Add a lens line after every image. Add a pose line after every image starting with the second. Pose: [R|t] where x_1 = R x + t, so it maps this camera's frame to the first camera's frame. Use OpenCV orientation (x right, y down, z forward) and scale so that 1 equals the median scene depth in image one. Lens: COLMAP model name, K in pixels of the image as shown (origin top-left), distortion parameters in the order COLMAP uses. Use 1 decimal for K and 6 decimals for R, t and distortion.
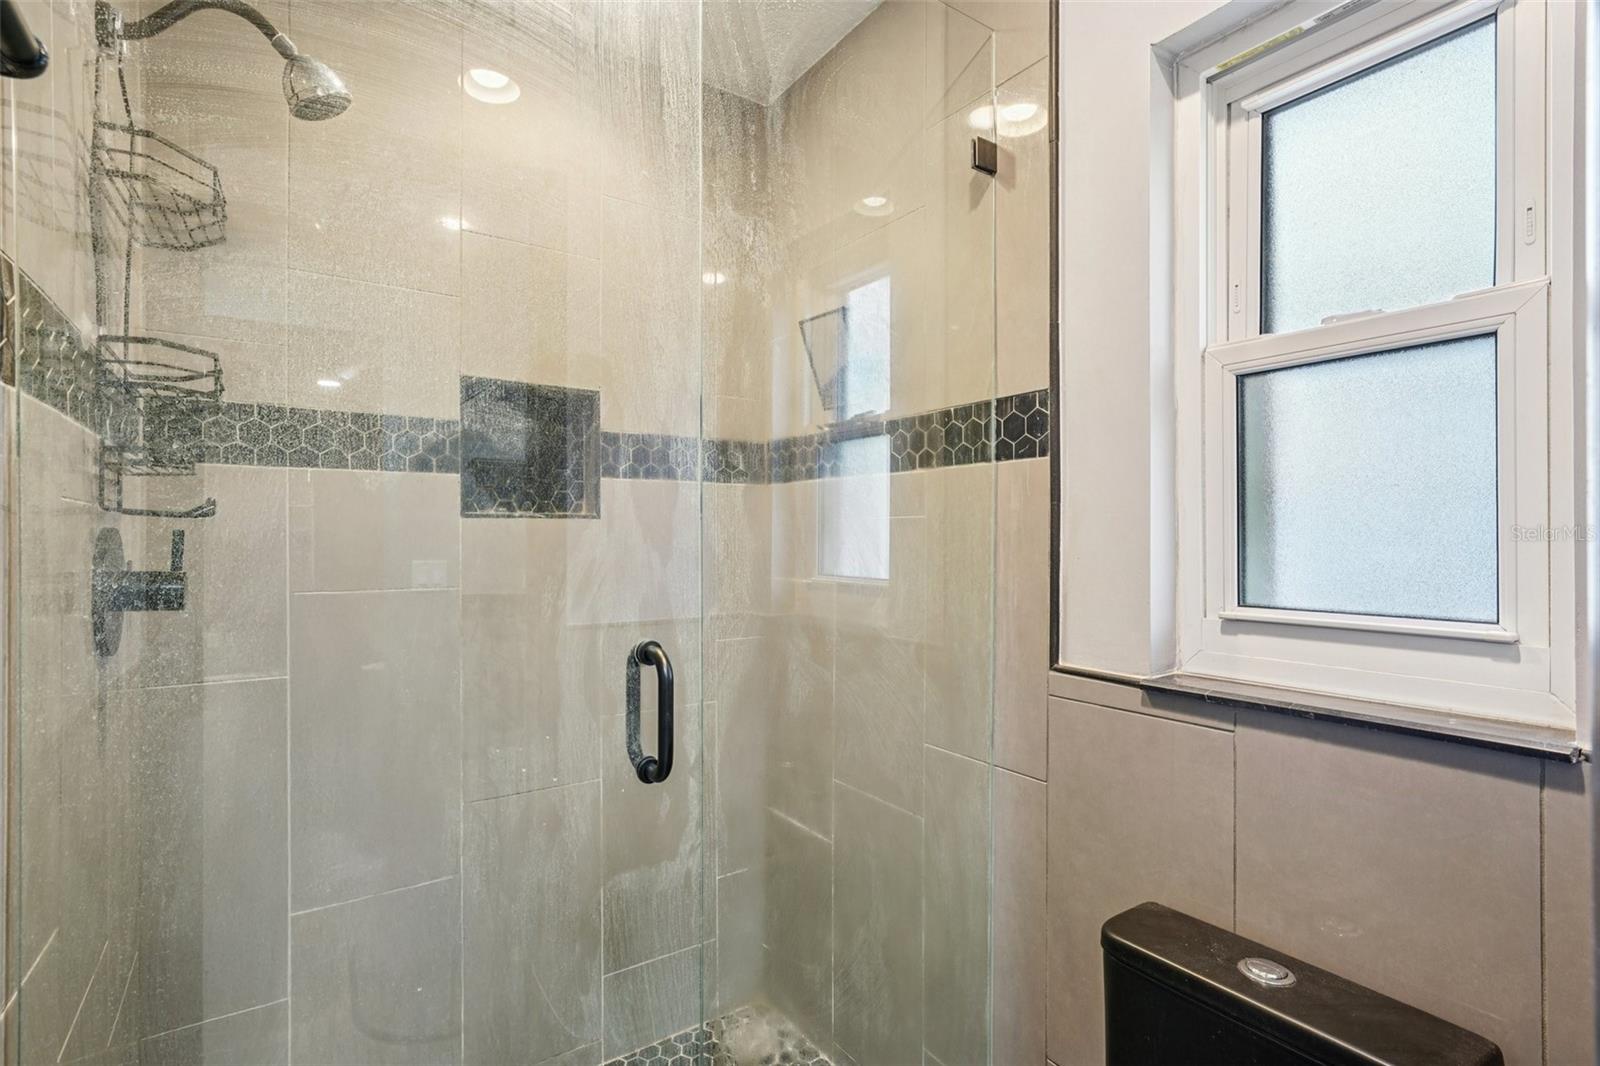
lens RADIAL K [[749.2, 0, 807.2], [0, 749.2, 538.4], [0, 0, 1]] dist [0.000726, 0.000004]
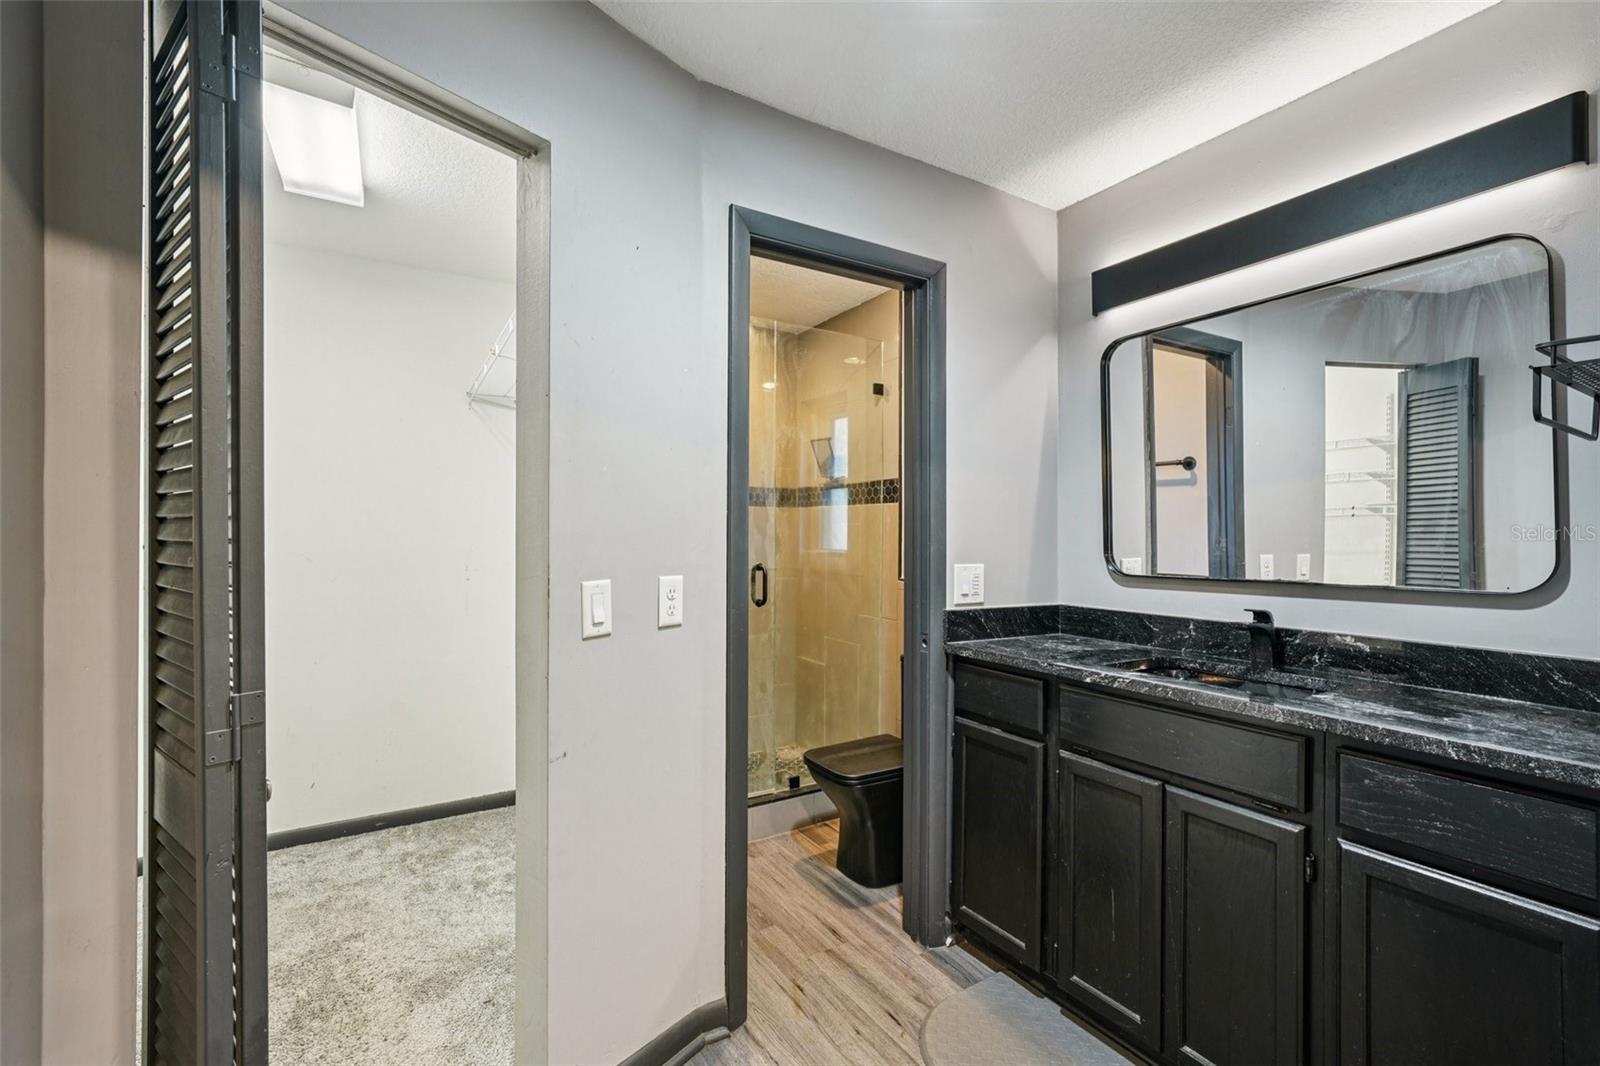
lens RADIAL K [[700.3, 0, 798.1], [0, 700.3, 534.6], [0, 0, 1]] dist [0.011037, 0.002651]
pose [[0.997999, 0.001657, -0.063207, 0.096358], [-0.001641, 0.999999, 0.000295, 0.006277], [0.063207, -0.000191, 0.998000, -1.302964]]
